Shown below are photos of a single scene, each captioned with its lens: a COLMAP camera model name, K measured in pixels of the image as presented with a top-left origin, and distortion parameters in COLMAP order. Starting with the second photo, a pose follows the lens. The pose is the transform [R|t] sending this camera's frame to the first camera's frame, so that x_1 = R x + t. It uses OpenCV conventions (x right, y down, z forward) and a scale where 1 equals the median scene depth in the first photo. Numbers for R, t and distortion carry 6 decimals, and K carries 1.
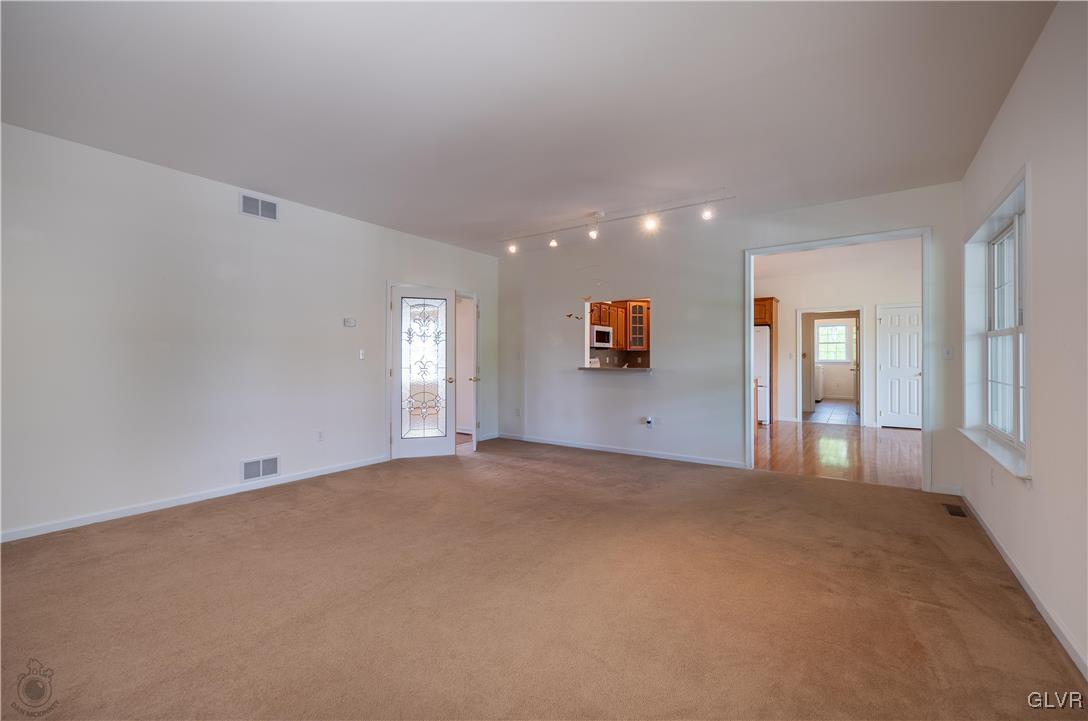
lens RADIAL K [[463.2, 0, 550.6], [0, 463.2, 360.2], [0, 0, 1]] dist [-0.002997, 0.000591]
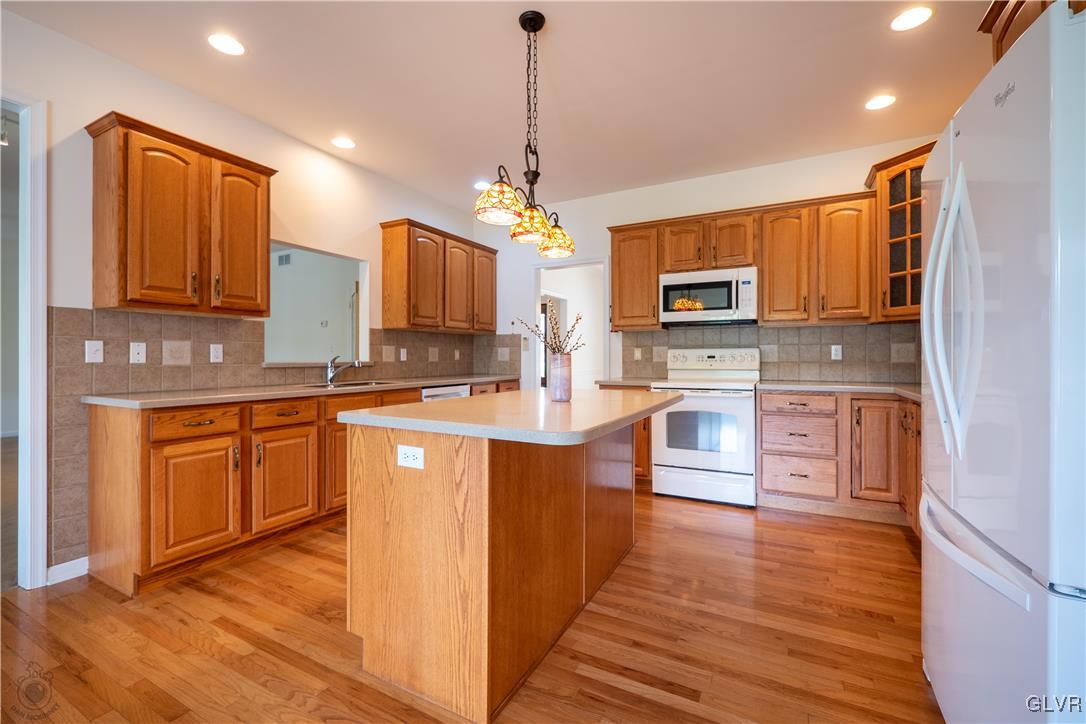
lens RADIAL K [[463.3, 0, 542.2], [0, 463.3, 360.5], [0, 0, 1]] dist [-0.008174, 0.000416]
pose [[0.108560, 0.007464, -0.994062, 0.502098], [-0.001774, 0.999972, 0.007315, 0.004761], [0.994088, 0.000970, 0.108570, 0.789322]]
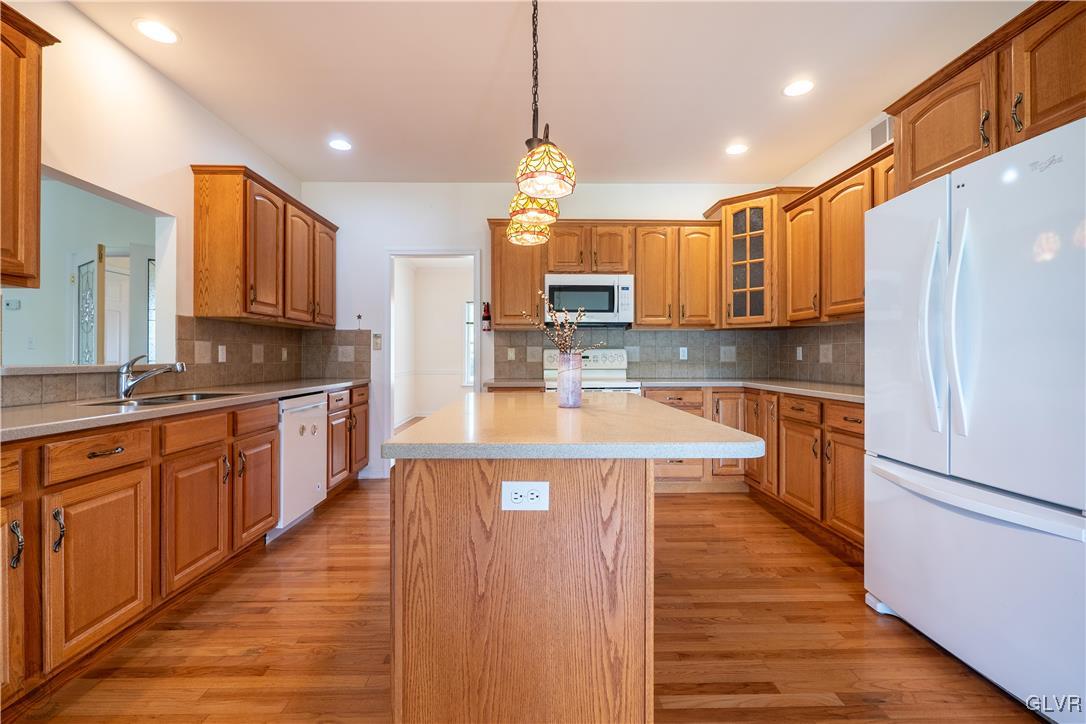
lens RADIAL K [[463.3, 0, 542.9], [0, 463.3, 359.1], [0, 0, 1]] dist [-0.008174, 0.000416]
pose [[0.585070, 0.003784, -0.810974, 0.431547], [-0.001749, 0.999993, 0.003405, 0.004811], [0.810981, -0.000574, 0.585073, 0.693755]]
